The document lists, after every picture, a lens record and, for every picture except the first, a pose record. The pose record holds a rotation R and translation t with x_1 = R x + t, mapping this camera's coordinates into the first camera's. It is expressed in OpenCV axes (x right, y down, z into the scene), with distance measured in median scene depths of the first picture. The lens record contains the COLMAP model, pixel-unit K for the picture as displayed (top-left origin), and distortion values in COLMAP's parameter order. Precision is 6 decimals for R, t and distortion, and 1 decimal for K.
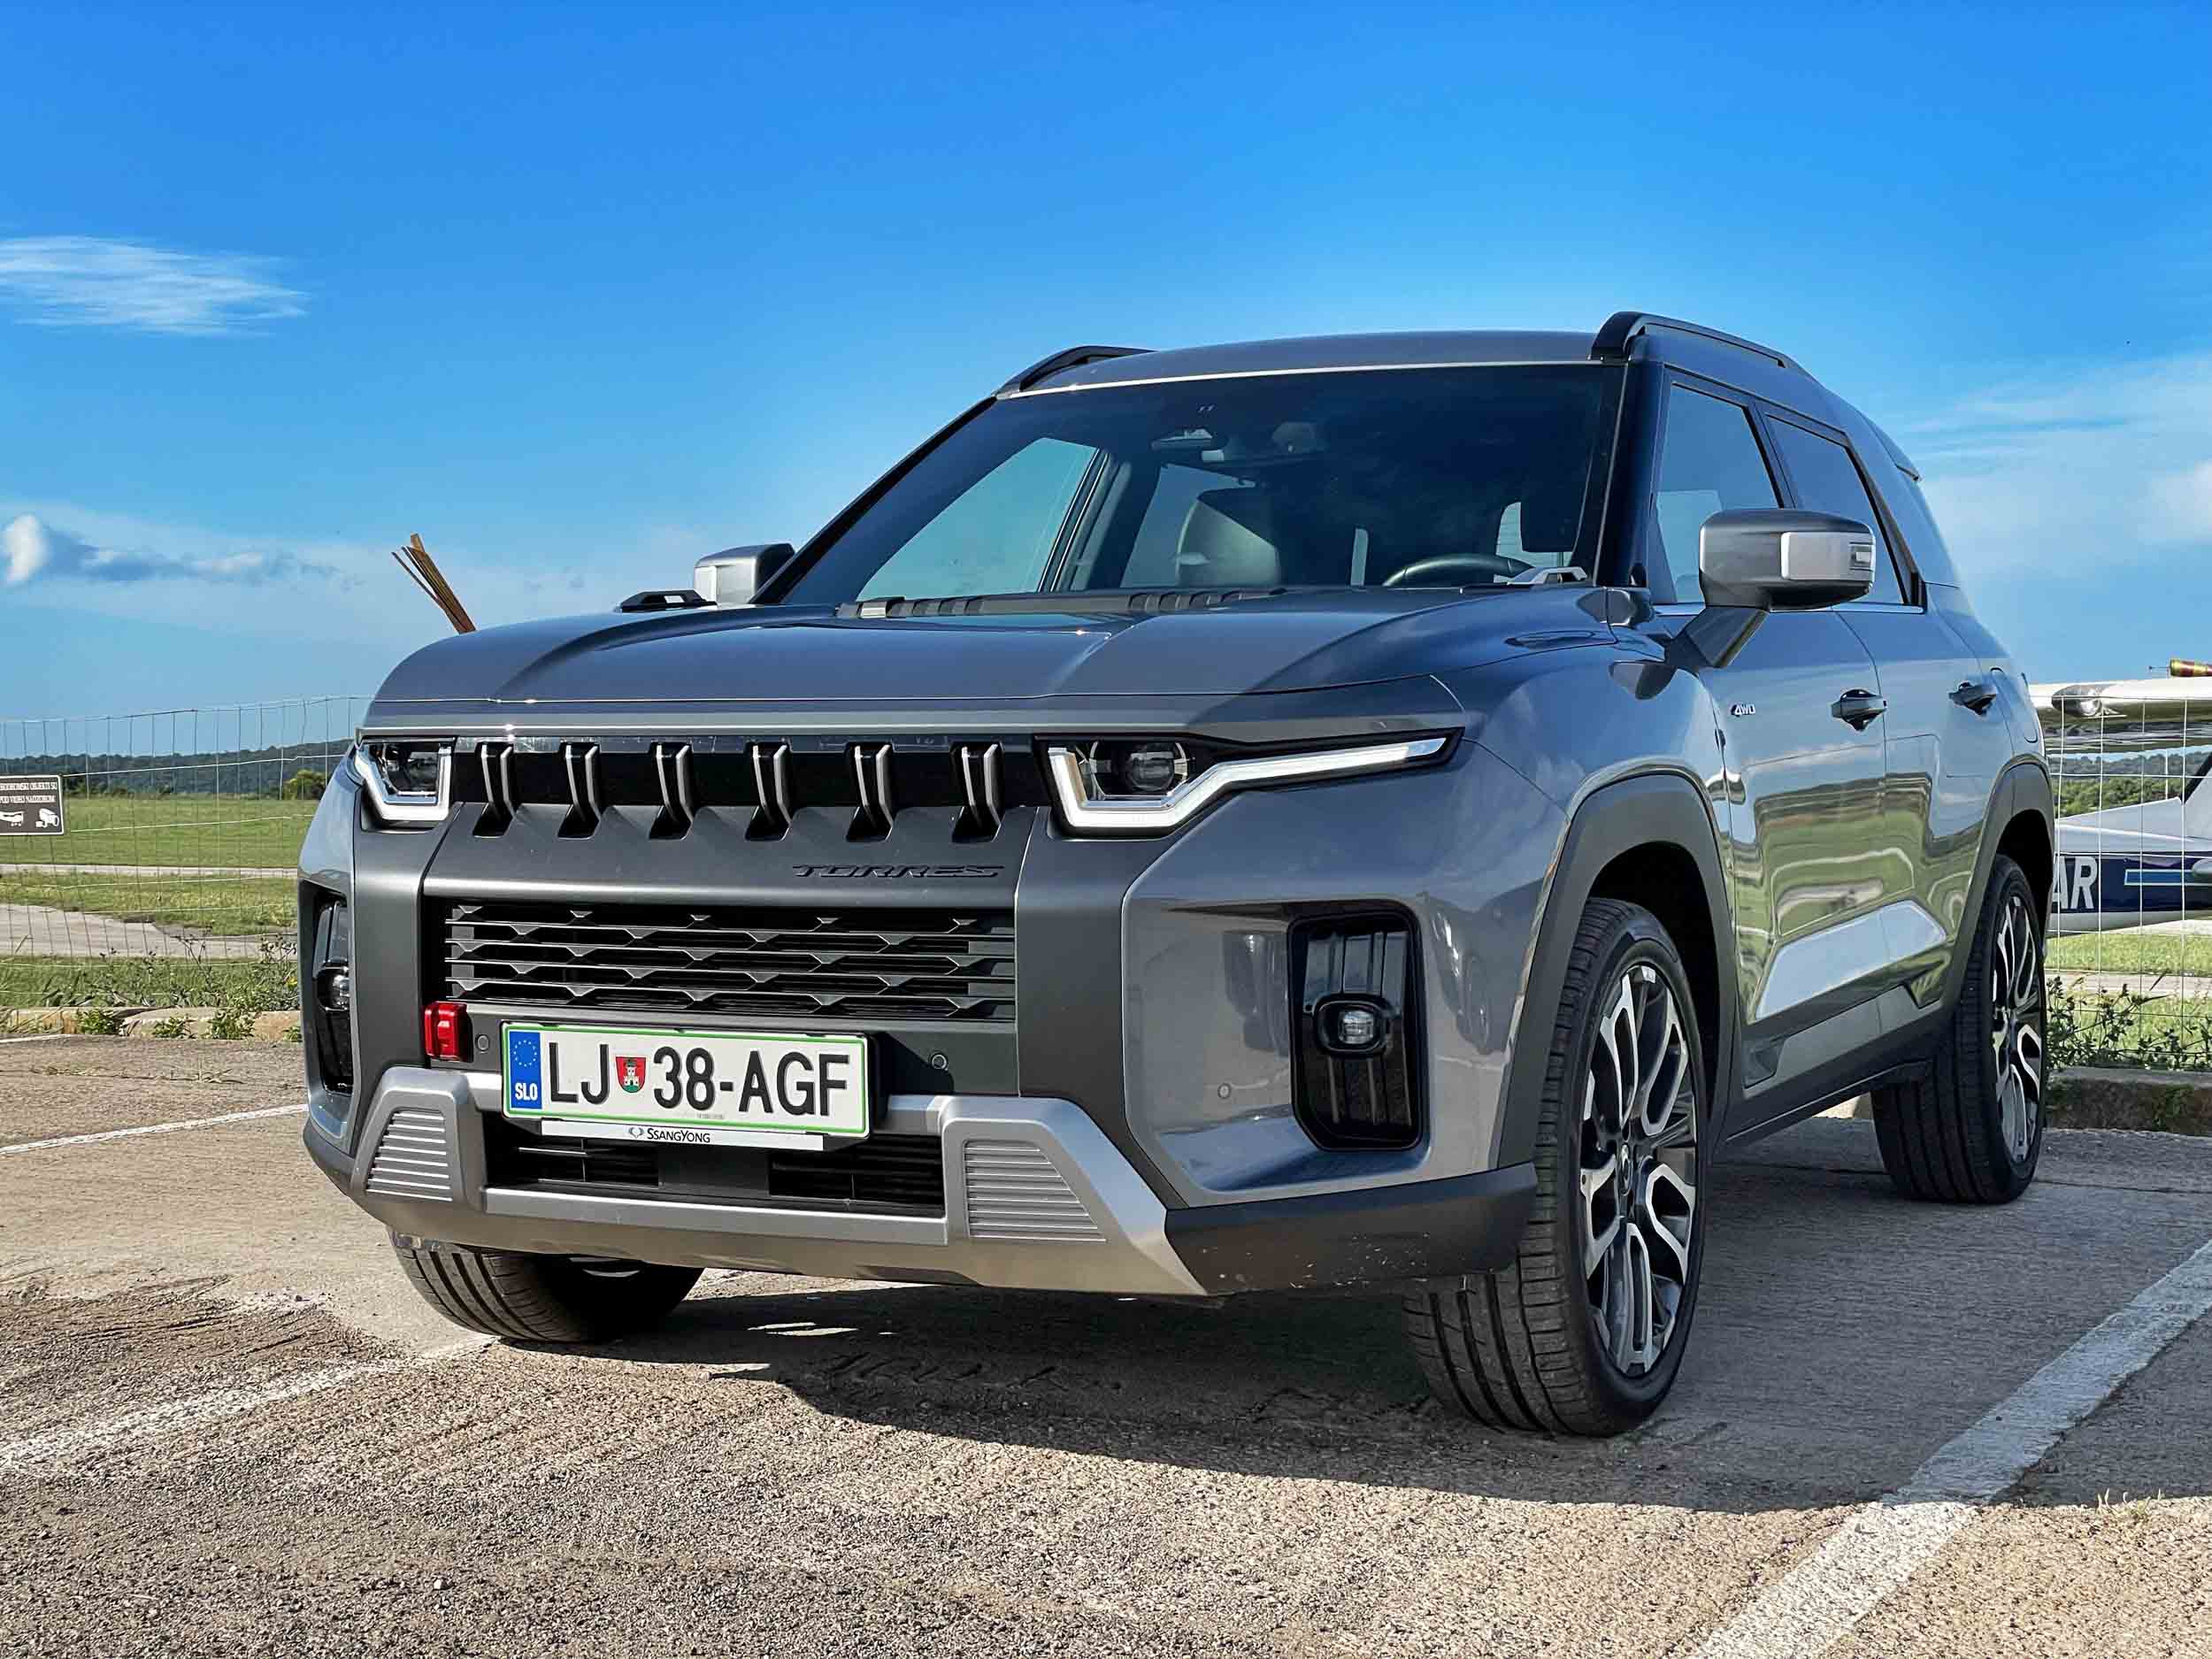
lens RADIAL K [[3254.0, 0, 1106.0], [0, 3254.0, 829.5], [0, 0, 1]] dist [0.061556, 0.076254]
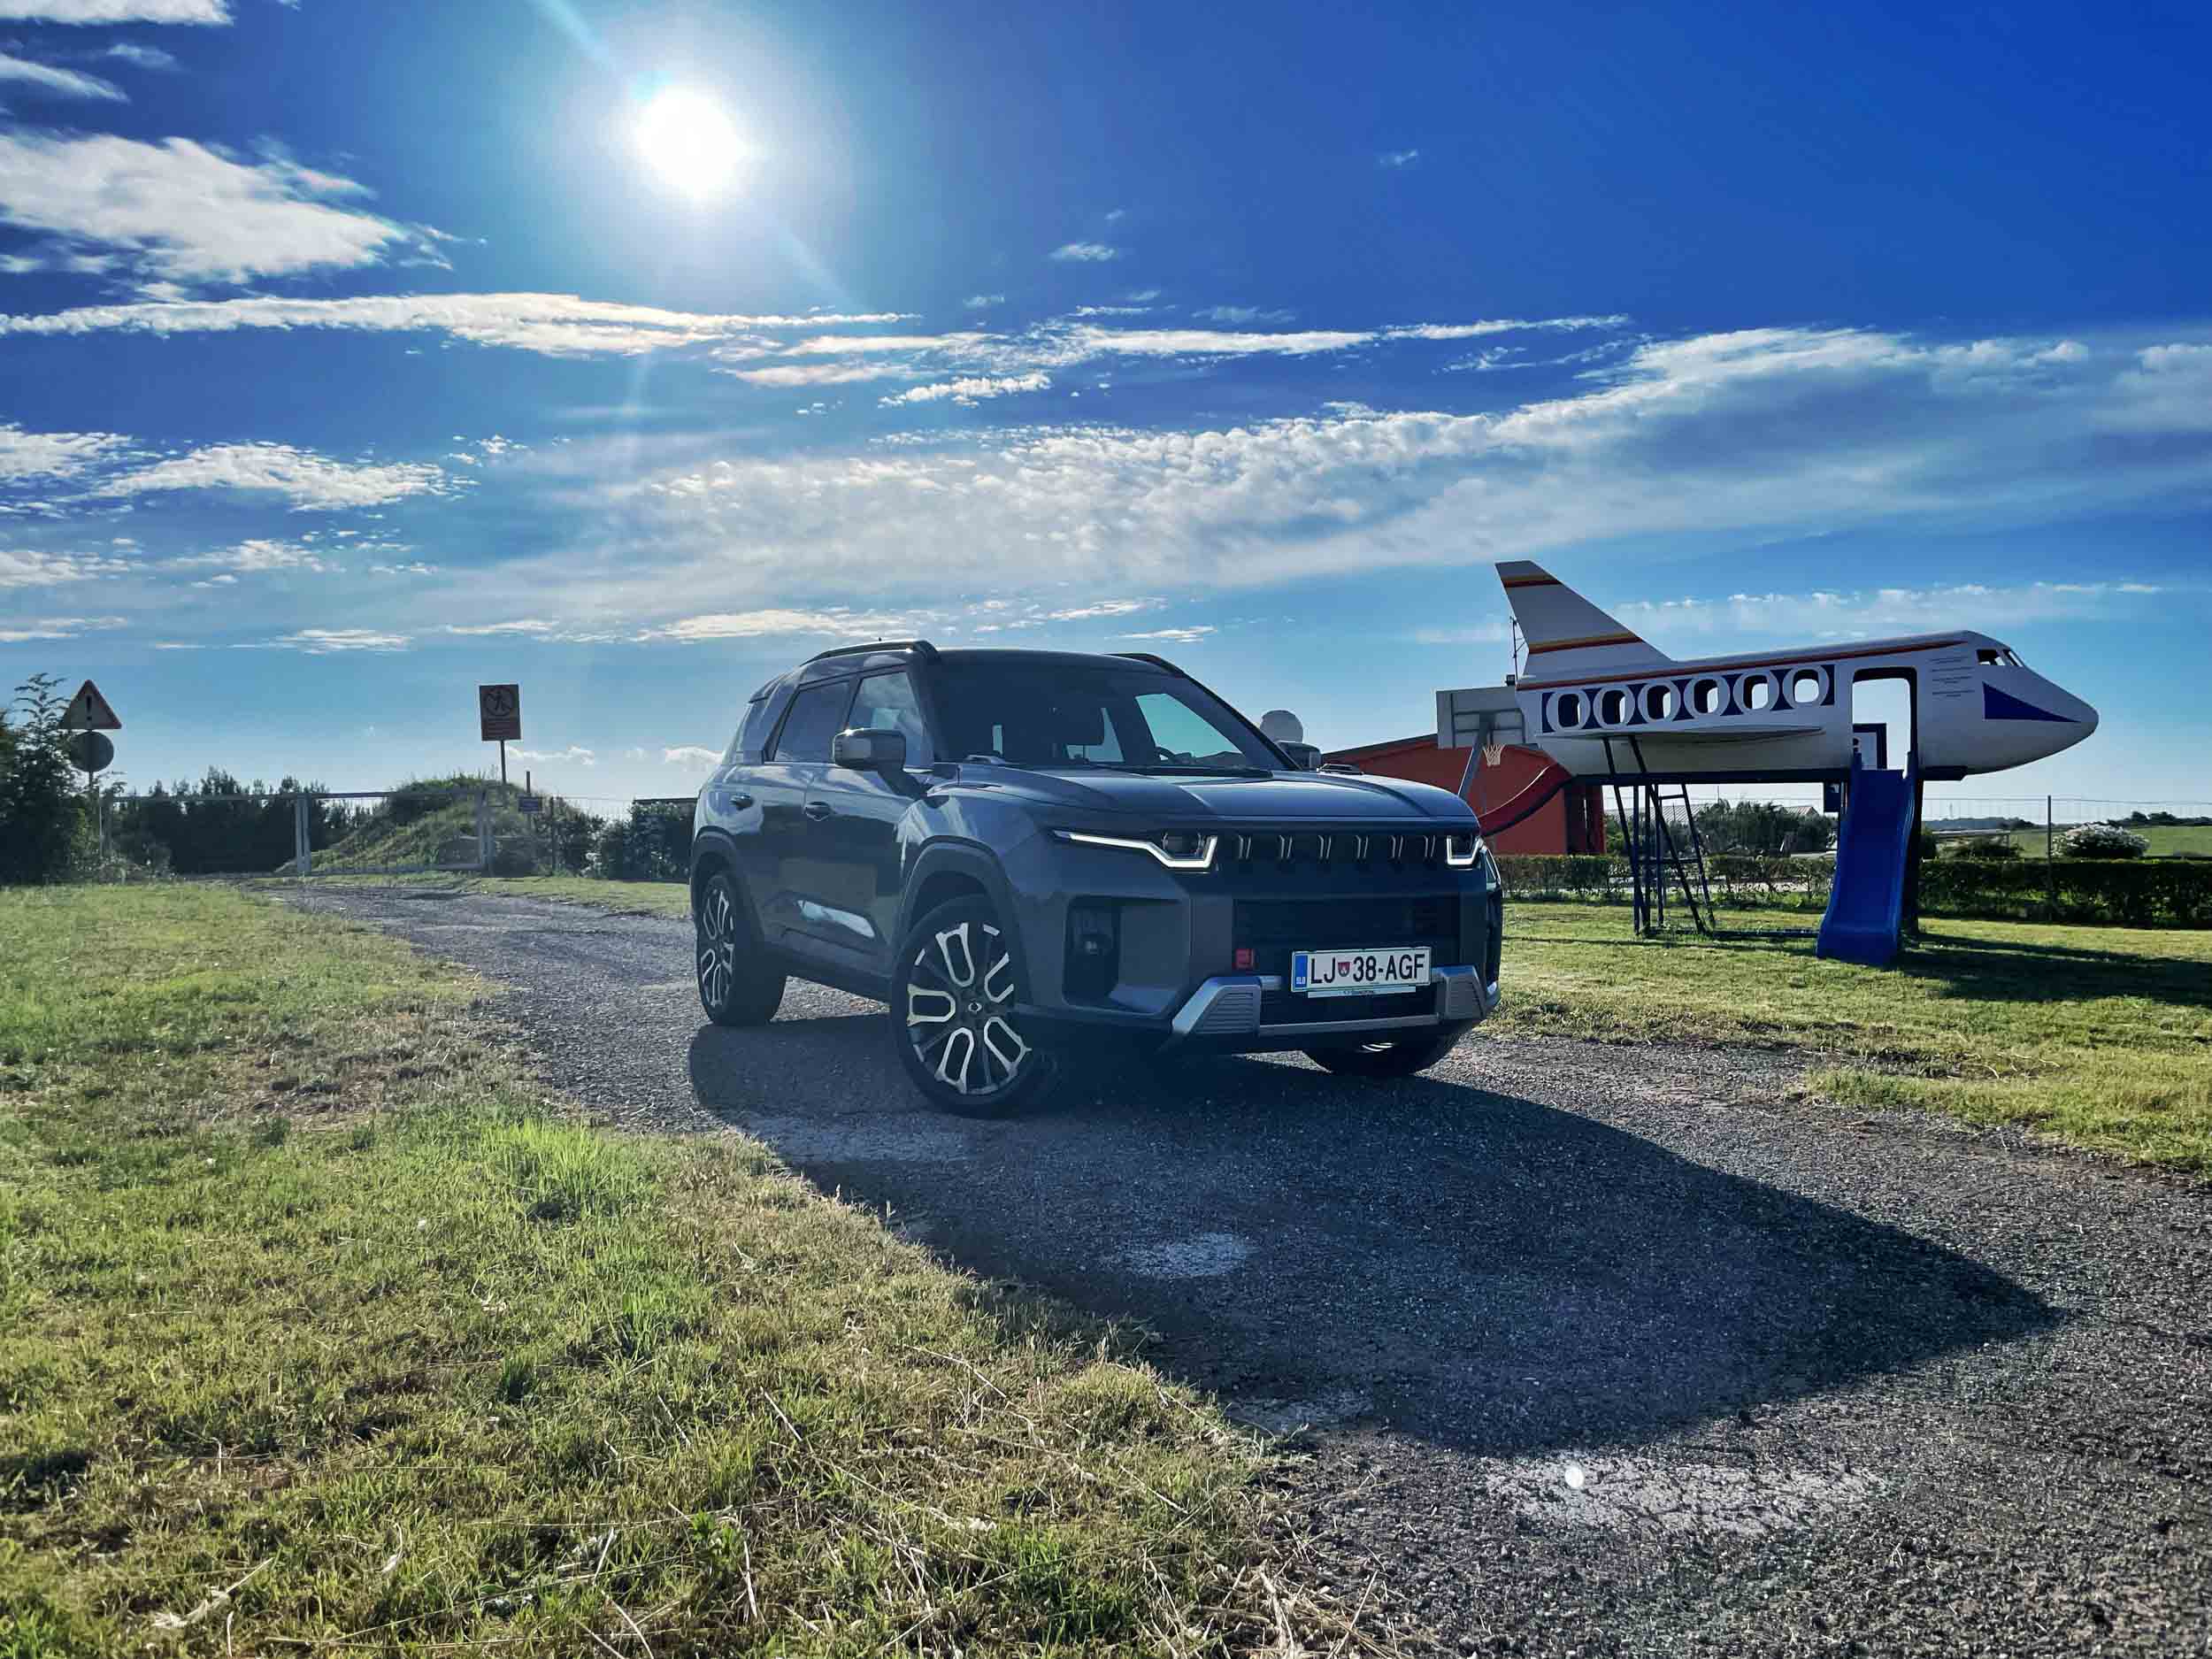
lens RADIAL K [[1669.1, 0, 1126.0], [0, 1669.1, 852.7], [0, 0, 1]] dist [0.079249, -0.127668]
pose [[0.587034, -0.012079, 0.809472, -1.269435], [0.013192, 0.999899, 0.005354, -0.021395], [-0.809455, 0.007535, 0.587134, 0.397778]]
